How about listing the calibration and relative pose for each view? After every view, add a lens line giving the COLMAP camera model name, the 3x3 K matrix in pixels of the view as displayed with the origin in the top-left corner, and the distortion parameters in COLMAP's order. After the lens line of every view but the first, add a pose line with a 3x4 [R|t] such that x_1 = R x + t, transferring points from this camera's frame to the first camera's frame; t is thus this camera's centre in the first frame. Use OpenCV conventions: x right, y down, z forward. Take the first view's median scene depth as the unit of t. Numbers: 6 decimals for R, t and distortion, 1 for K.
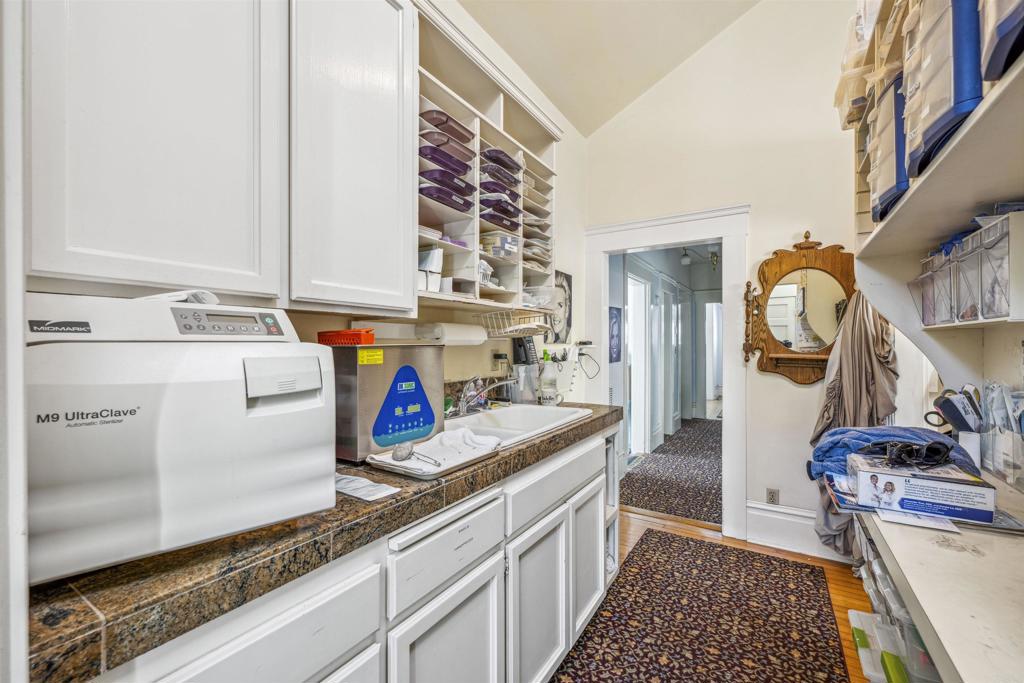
lens RADIAL K [[431.6, 0, 510.3], [0, 431.6, 341.5], [0, 0, 1]] dist [-0.001147, 0.000135]
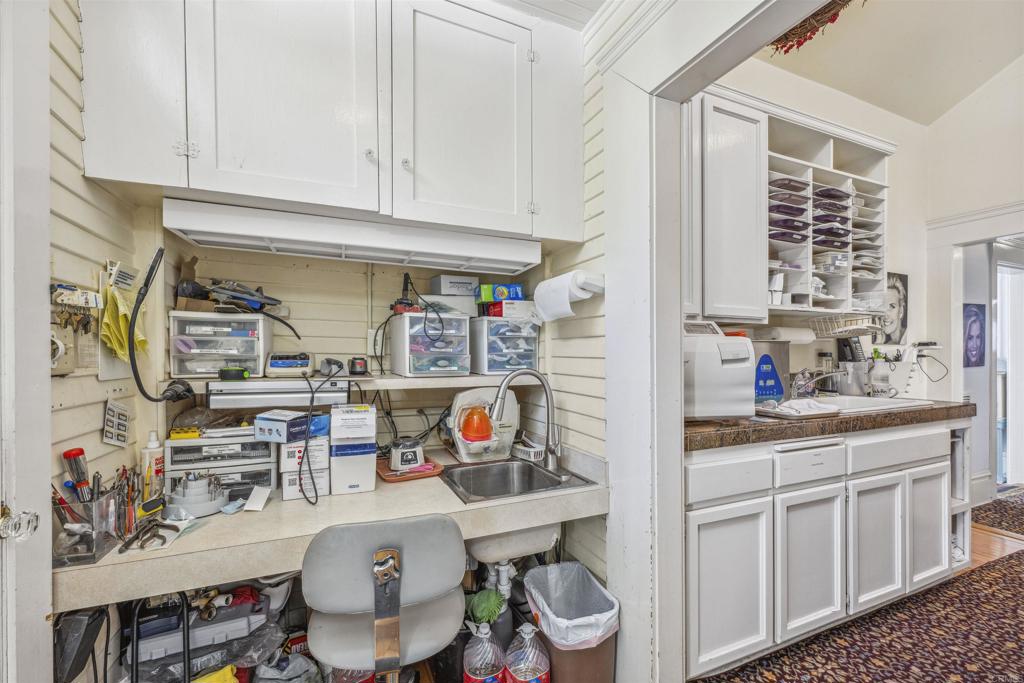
lens RADIAL K [[431.6, 0, 517.1], [0, 431.6, 350.2], [0, 0, 1]] dist [-0.001147, 0.000135]
pose [[0.828364, -0.003627, -0.560179, -0.076218], [0.003871, 0.999992, -0.000750, 0.026443], [0.560177, -0.001547, 0.828372, -0.533711]]
